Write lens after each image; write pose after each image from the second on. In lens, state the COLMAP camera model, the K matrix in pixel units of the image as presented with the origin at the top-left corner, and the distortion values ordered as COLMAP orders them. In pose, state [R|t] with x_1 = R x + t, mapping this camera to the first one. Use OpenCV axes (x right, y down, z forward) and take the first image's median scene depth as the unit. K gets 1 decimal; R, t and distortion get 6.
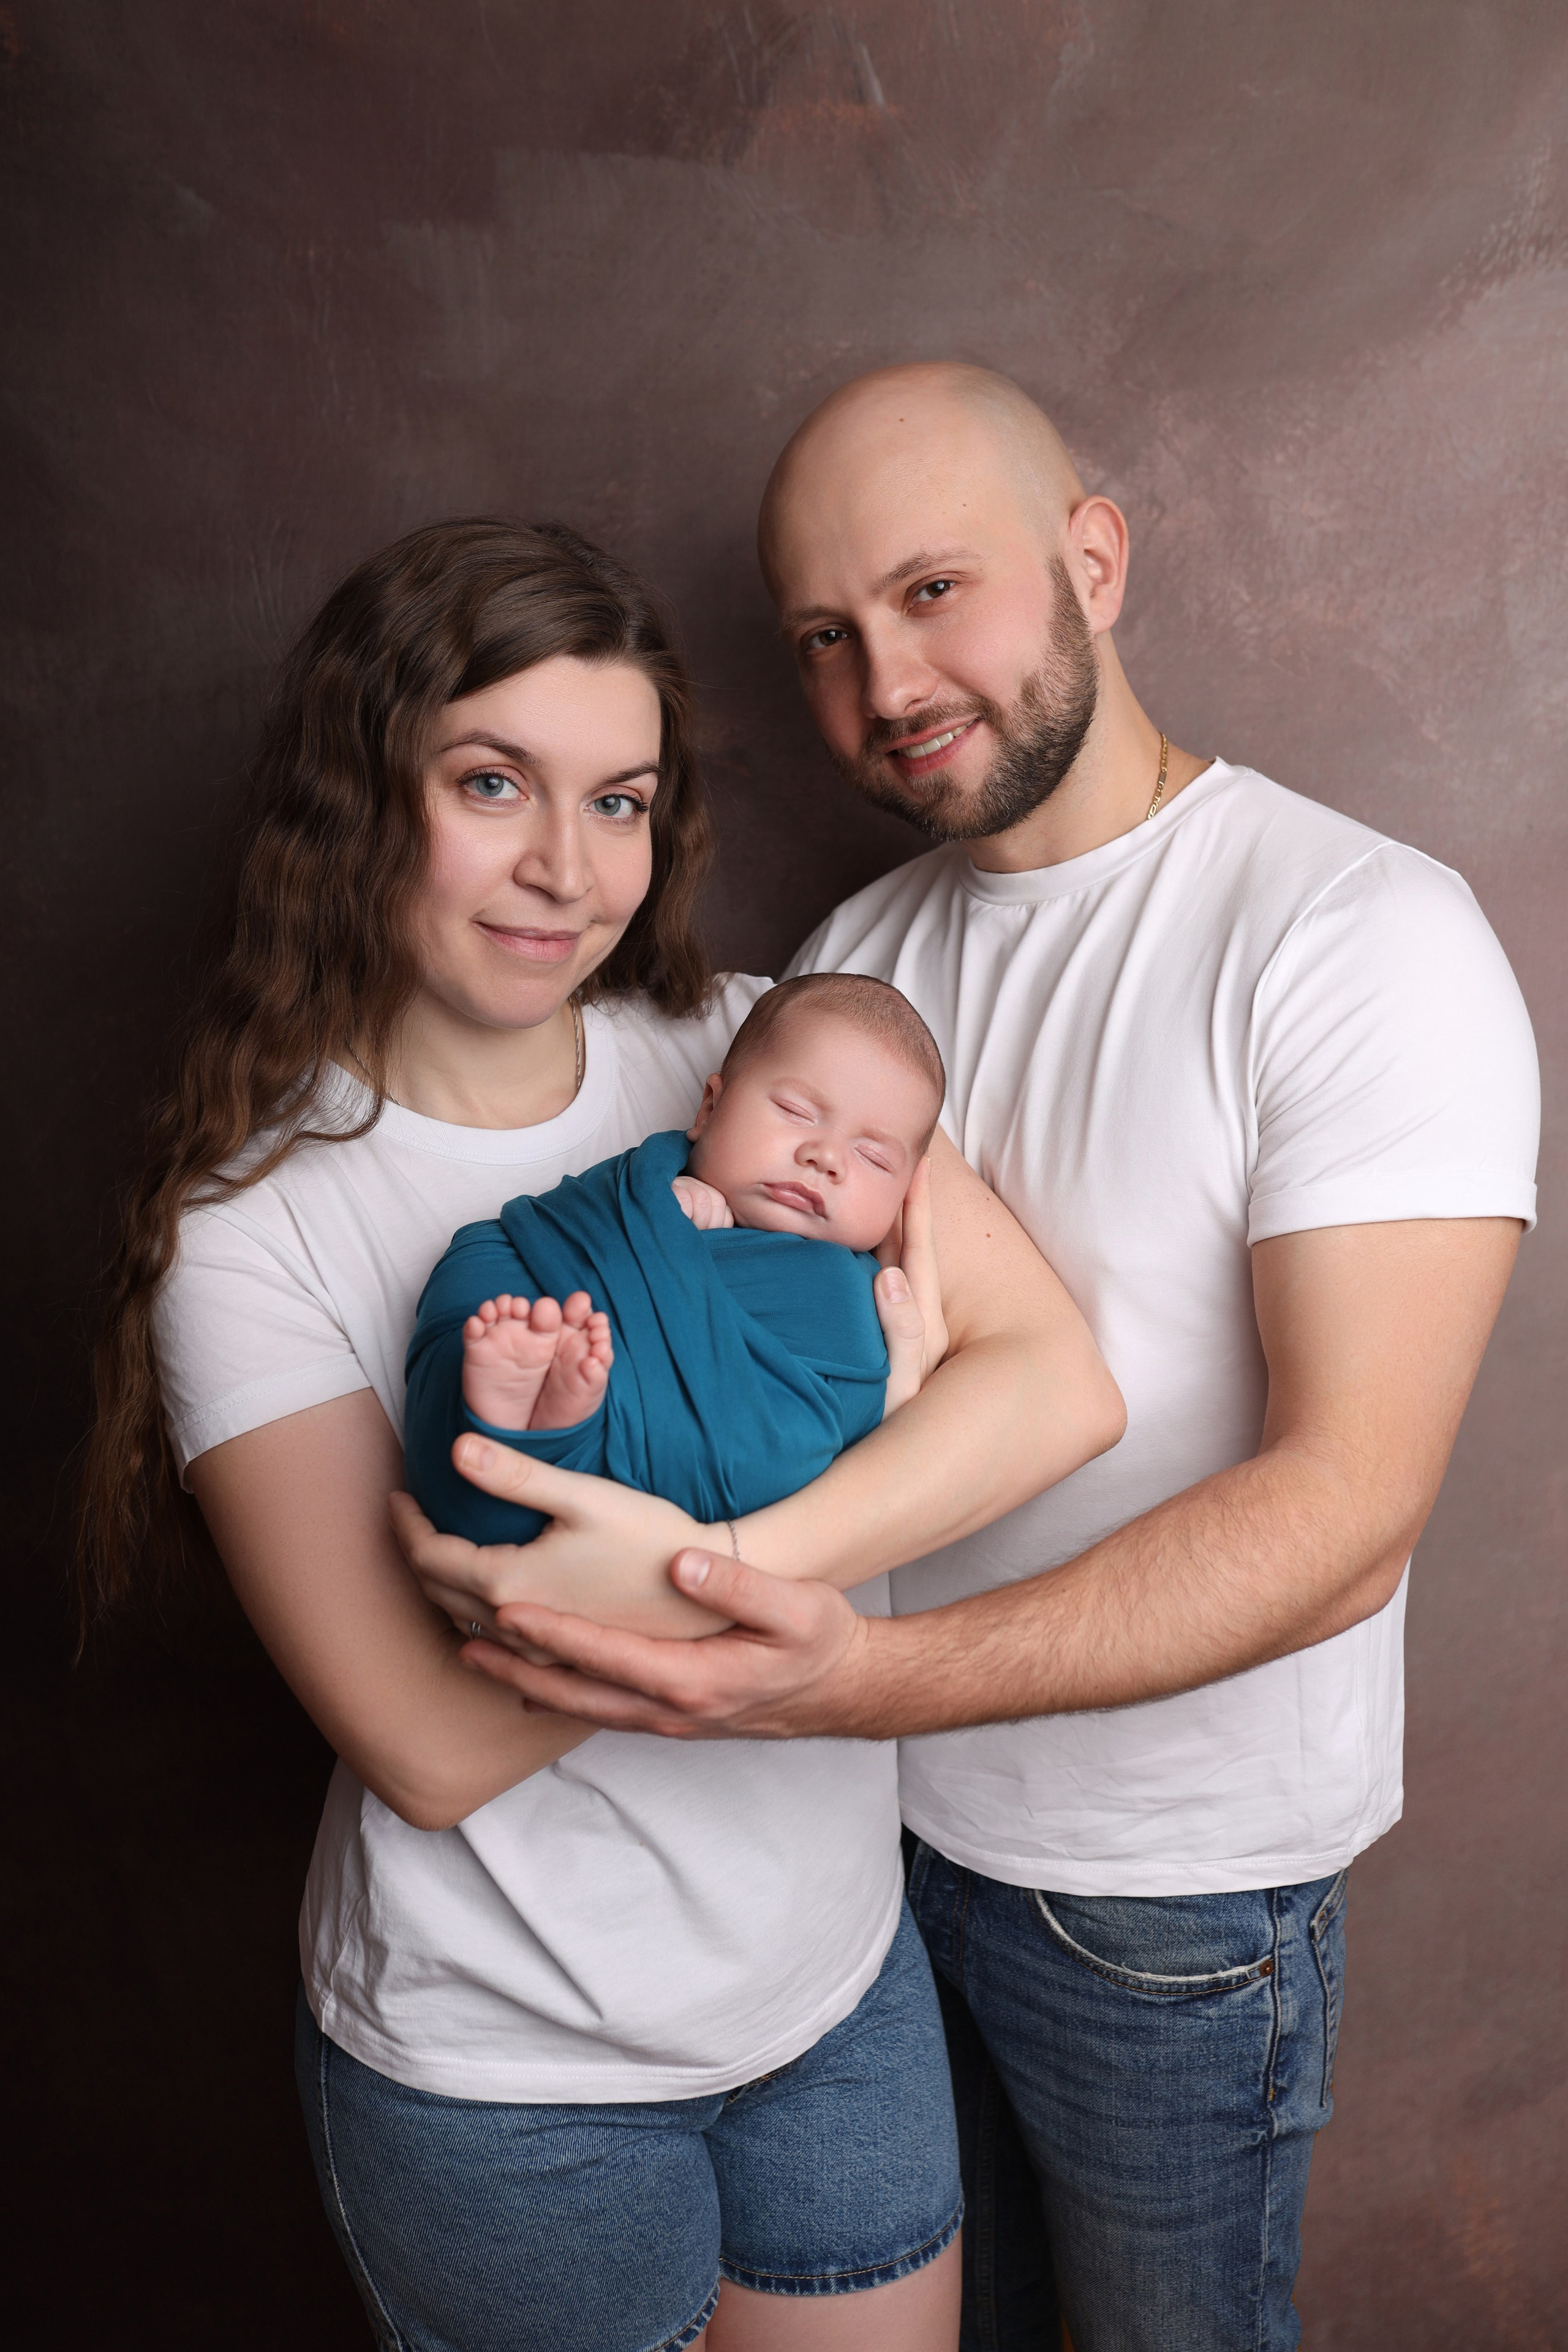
lens RADIAL K [[2390.0, 0, 659.0], [0, 2390.0, 1176.7], [0, 0, 1]] dist [-0.241488, 0.010244]
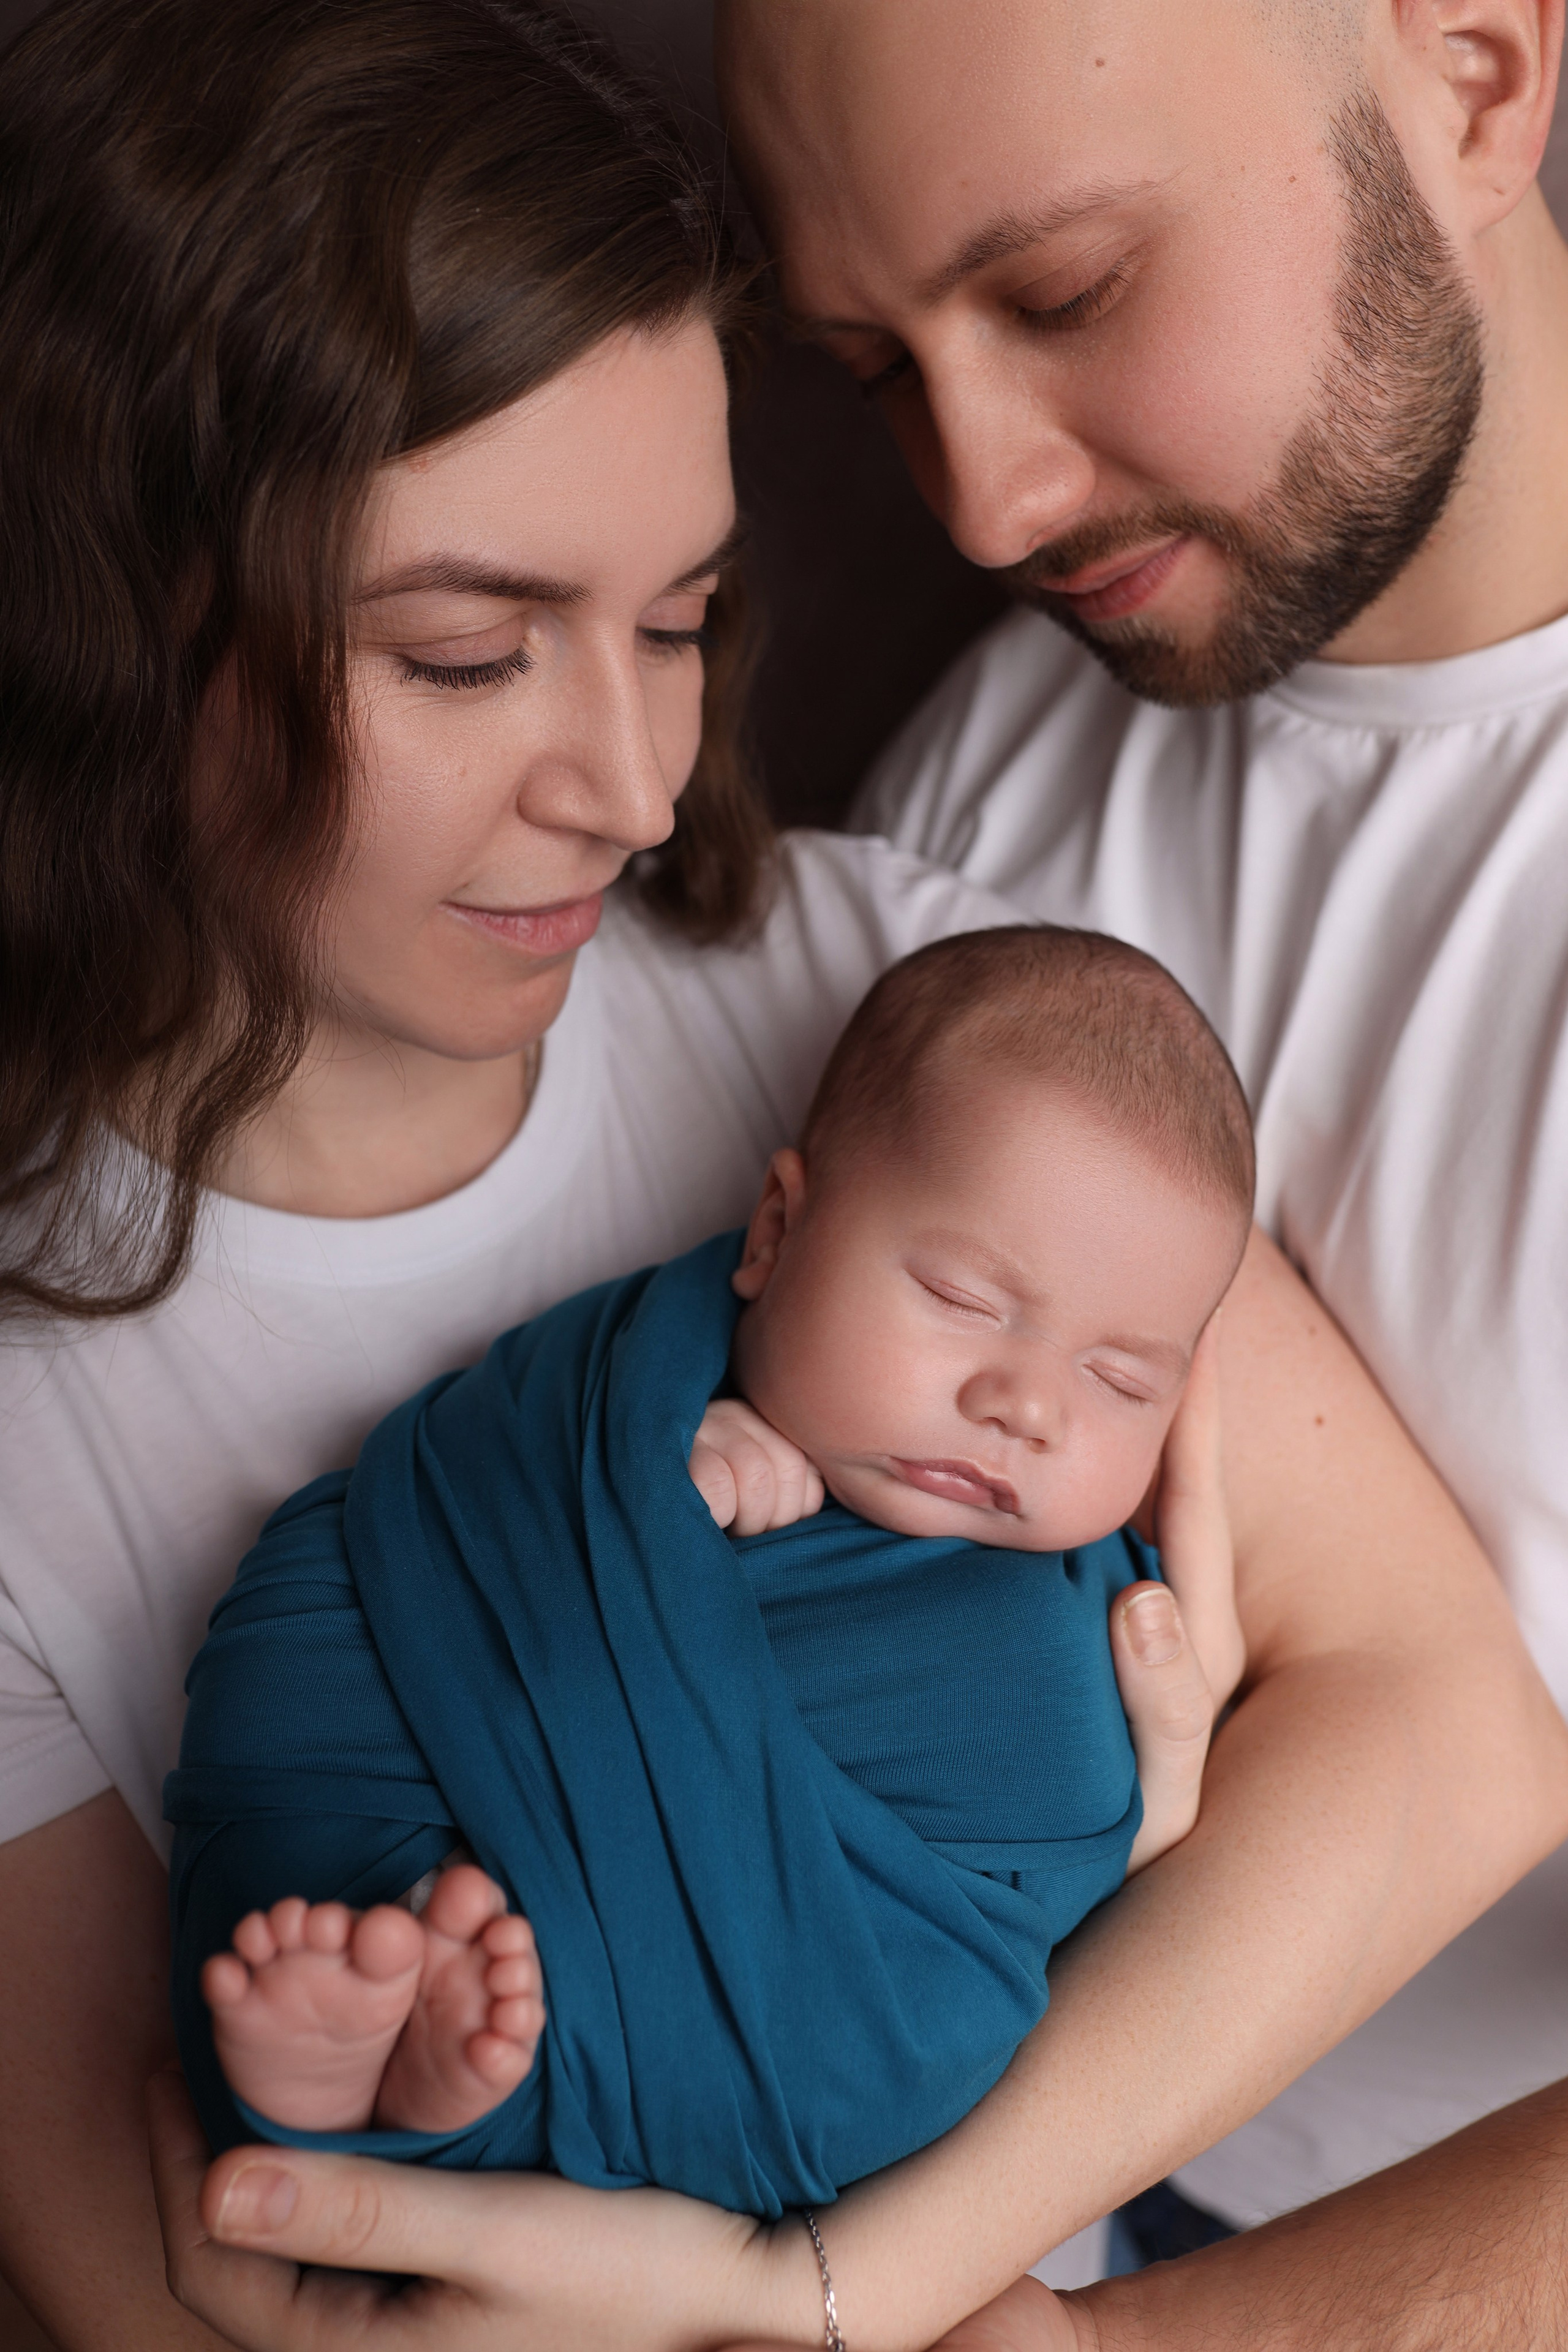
lens RADIAL K [[2390.0, 0, 659.0], [0, 2390.0, 1176.7], [0, 0, 1]] dist [-0.241488, 0.010244]
pose [[0.999447, -0.009064, -0.031998, 0.014257], [0.015164, 0.980502, 0.195924, -0.142487], [0.029598, -0.196301, 0.980097, 0.556201]]
